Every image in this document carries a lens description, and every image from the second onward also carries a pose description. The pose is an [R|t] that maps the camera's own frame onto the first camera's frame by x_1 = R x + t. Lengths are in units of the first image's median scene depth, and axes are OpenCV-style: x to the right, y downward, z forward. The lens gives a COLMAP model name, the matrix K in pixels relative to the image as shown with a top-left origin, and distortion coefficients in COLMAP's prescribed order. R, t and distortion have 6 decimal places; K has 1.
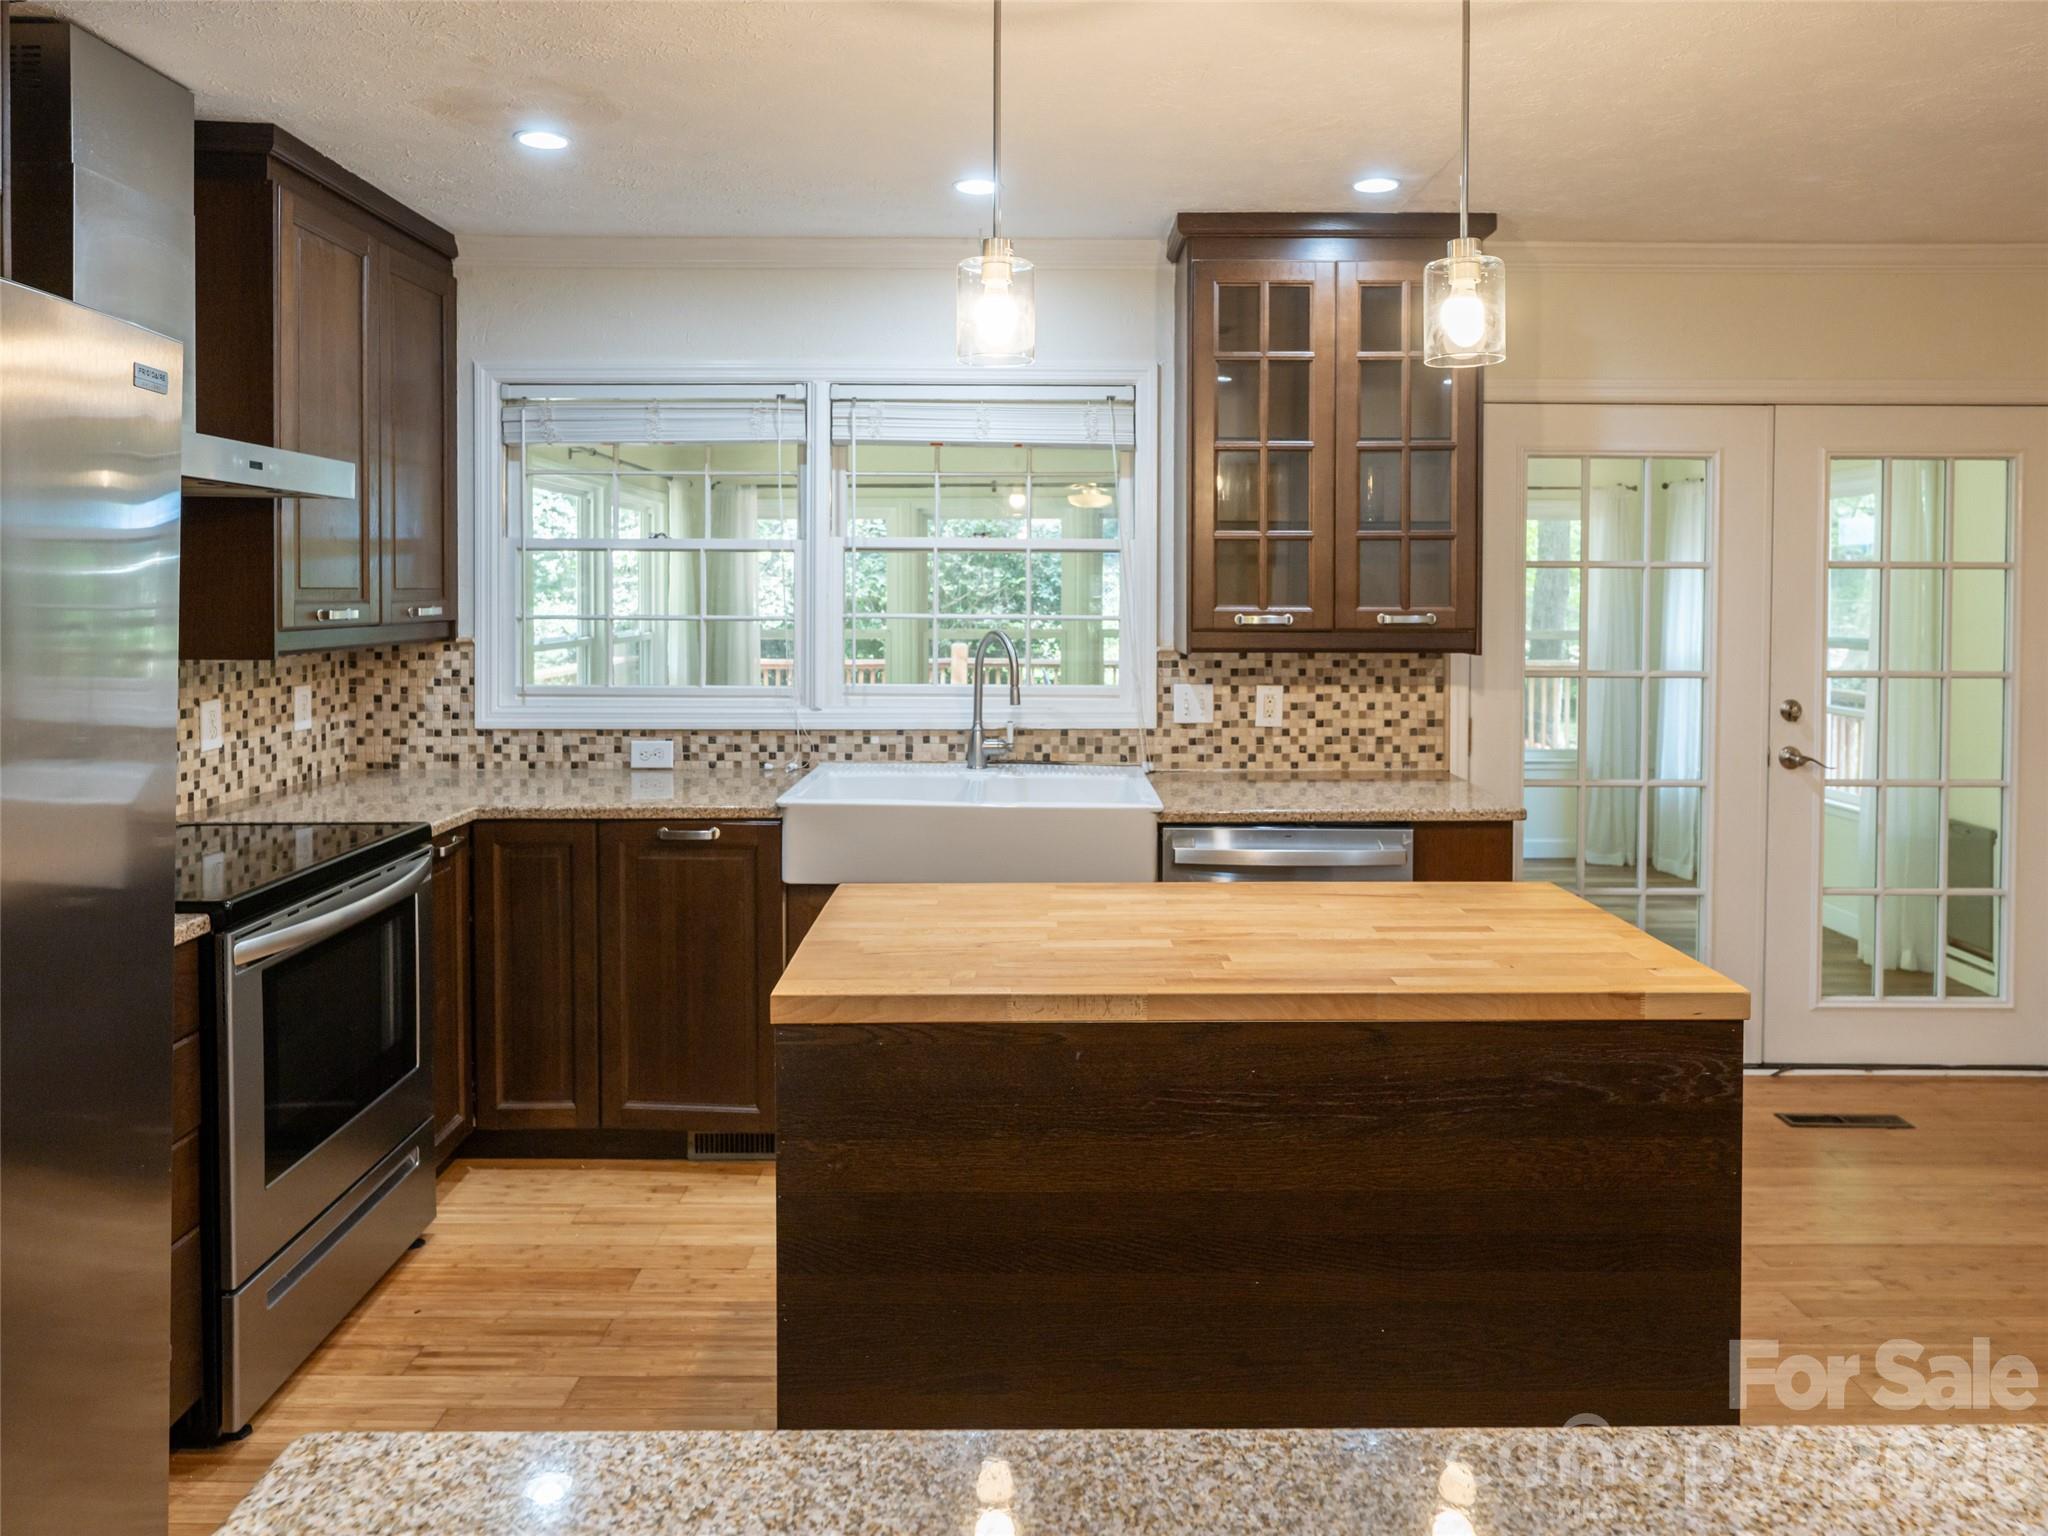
lens RADIAL K [[1300.3, 0, 1012.6], [0, 1300.3, 625.3], [0, 0, 1]] dist [0.003504, 0.007716]
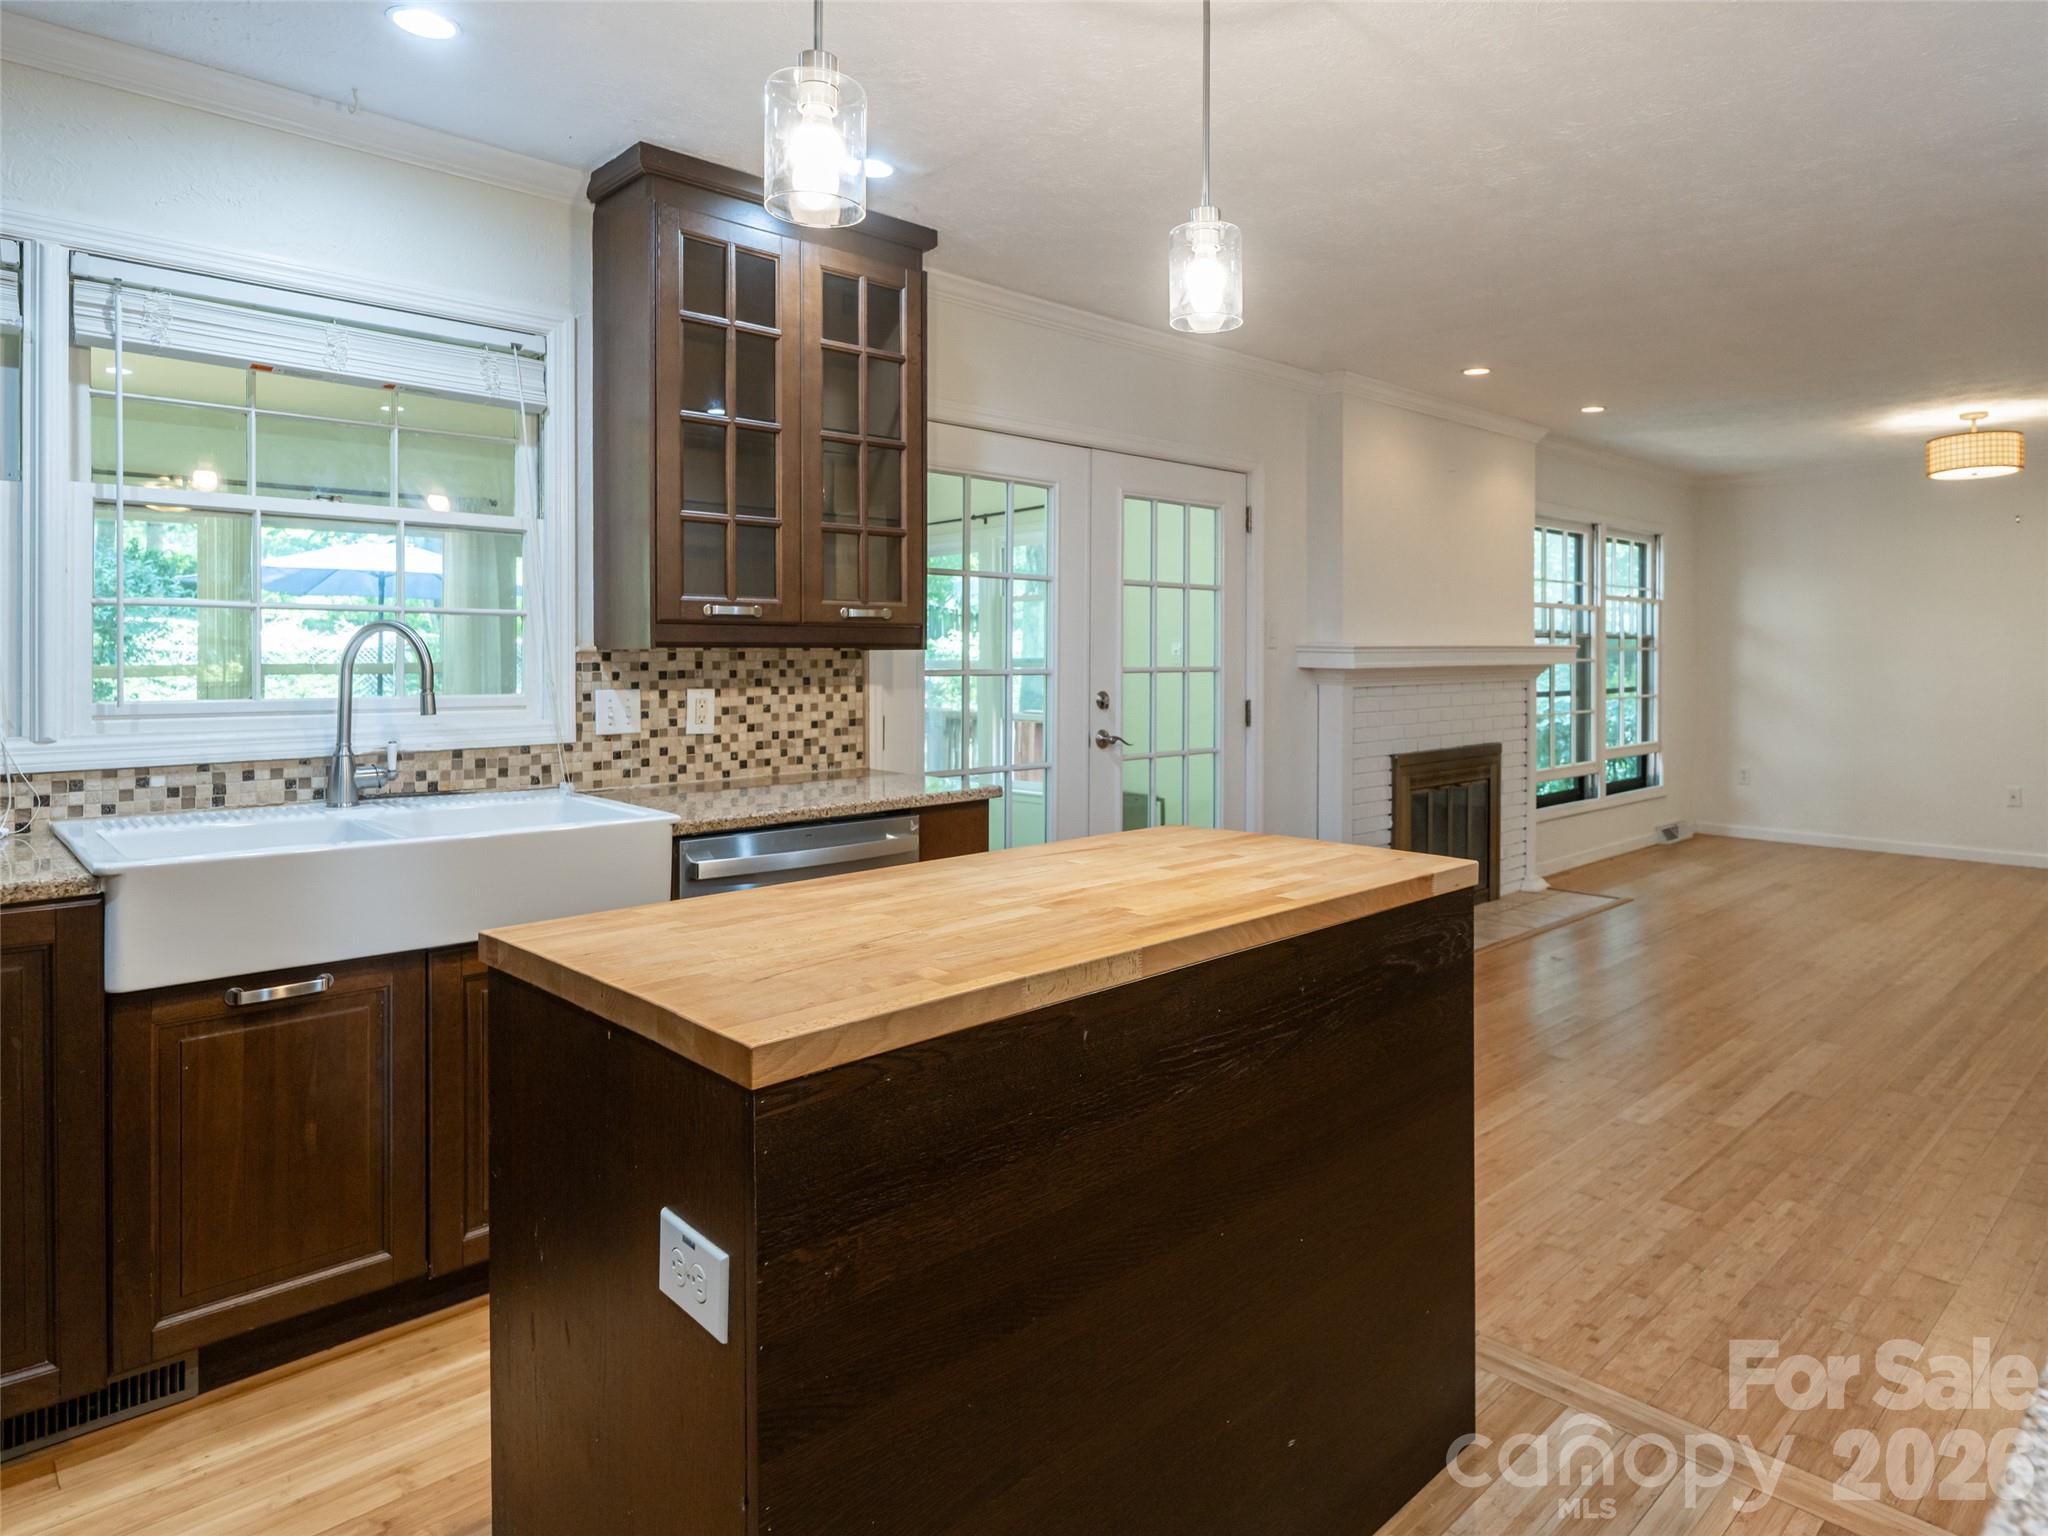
lens RADIAL K [[1230.6, 0, 1130.7], [0, 1230.6, 661.2], [0, 0, 1]] dist [0.000764, -0.003591]
pose [[0.698459, -0.006583, 0.715620, -0.213055], [0.018782, 0.999782, -0.009135, 0.040619], [-0.715404, 0.019821, 0.698430, 0.176996]]
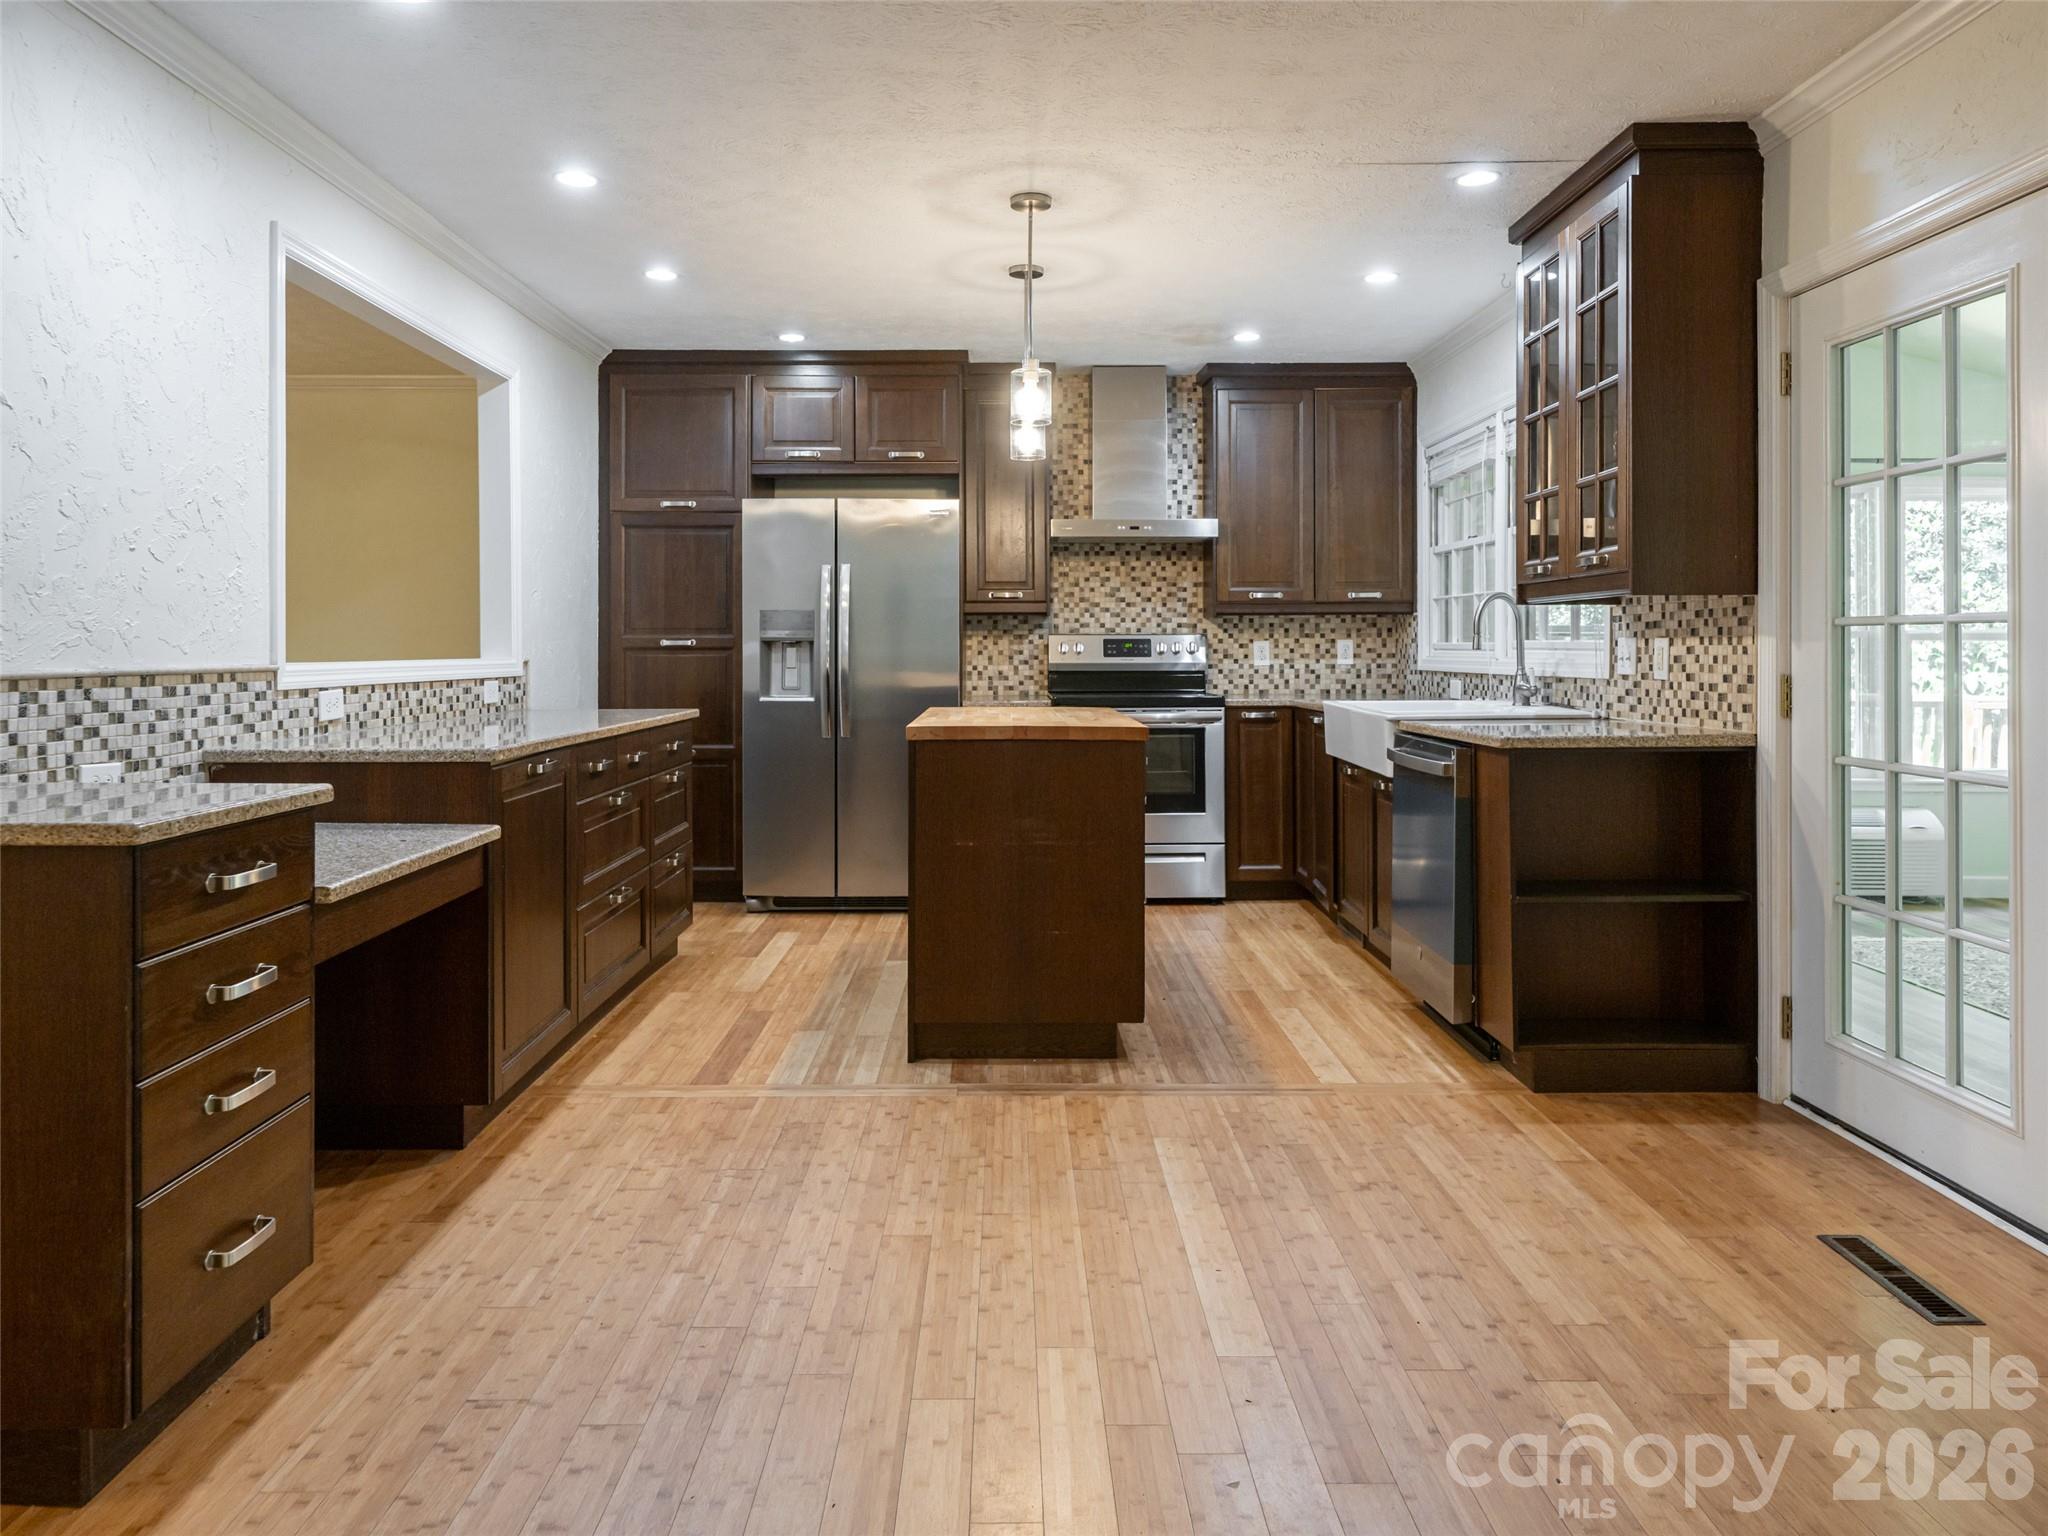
lens RADIAL K [[1362.9, 0, 1008.6], [0, 1362.9, 643.3], [0, 0, 1]] dist [0.005512, -0.006928]
pose [[-0.000184, -0.005578, -0.999984, 1.241028], [-0.022471, 0.999732, -0.005572, 0.067834], [0.999747, 0.022470, -0.000309, 0.507948]]
